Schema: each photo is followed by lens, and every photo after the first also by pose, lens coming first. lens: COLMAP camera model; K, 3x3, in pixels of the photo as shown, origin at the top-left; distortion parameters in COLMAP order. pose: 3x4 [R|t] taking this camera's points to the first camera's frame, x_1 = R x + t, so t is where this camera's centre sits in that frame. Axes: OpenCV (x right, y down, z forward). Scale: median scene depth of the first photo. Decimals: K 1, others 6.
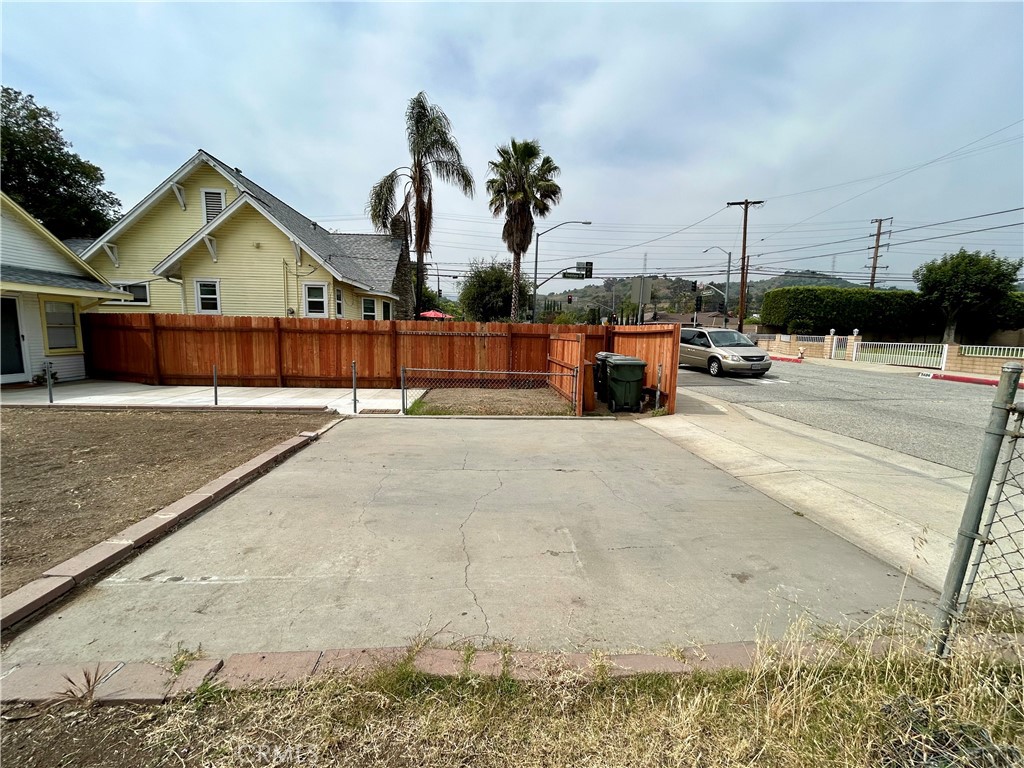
lens RADIAL K [[415.2, 0, 508.6], [0, 415.2, 384.9], [0, 0, 1]] dist [0.003247, 0.000717]
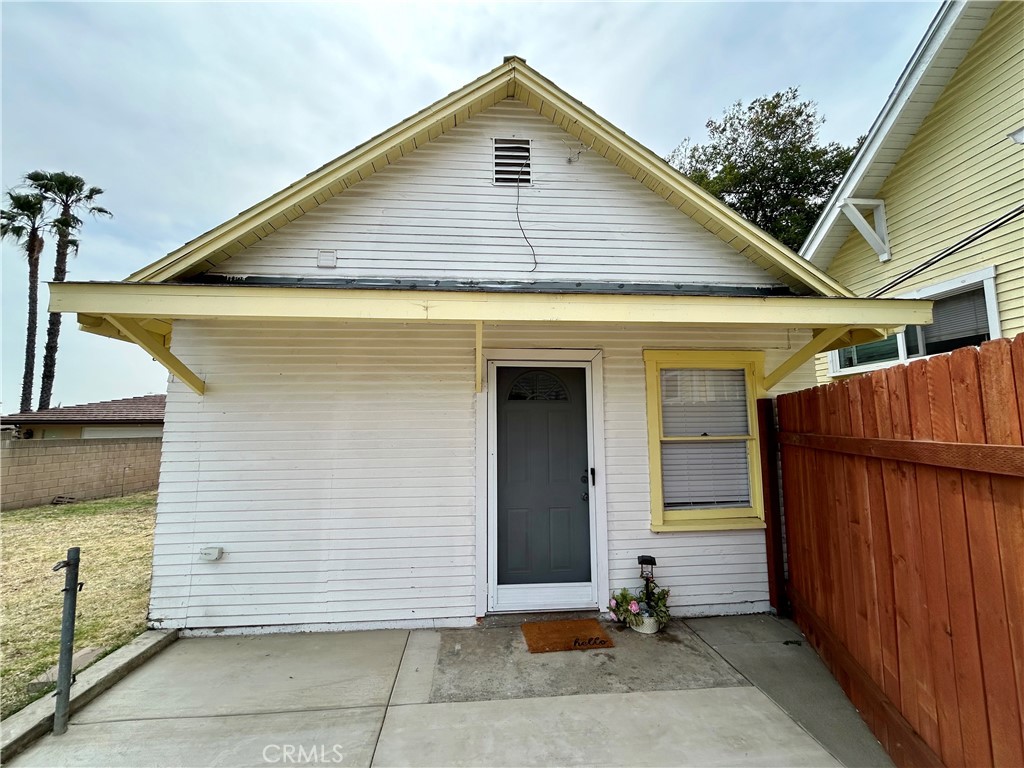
lens RADIAL K [[404.9, 0, 512.0], [0, 404.9, 384.0], [0, 0, 1]] dist [-0.000801, 0.000066]
pose [[0.020642, -0.124874, -0.991958, -0.745859], [-0.114001, 0.985404, -0.126421, -0.124748], [0.993266, 0.115694, 0.006105, 0.835847]]
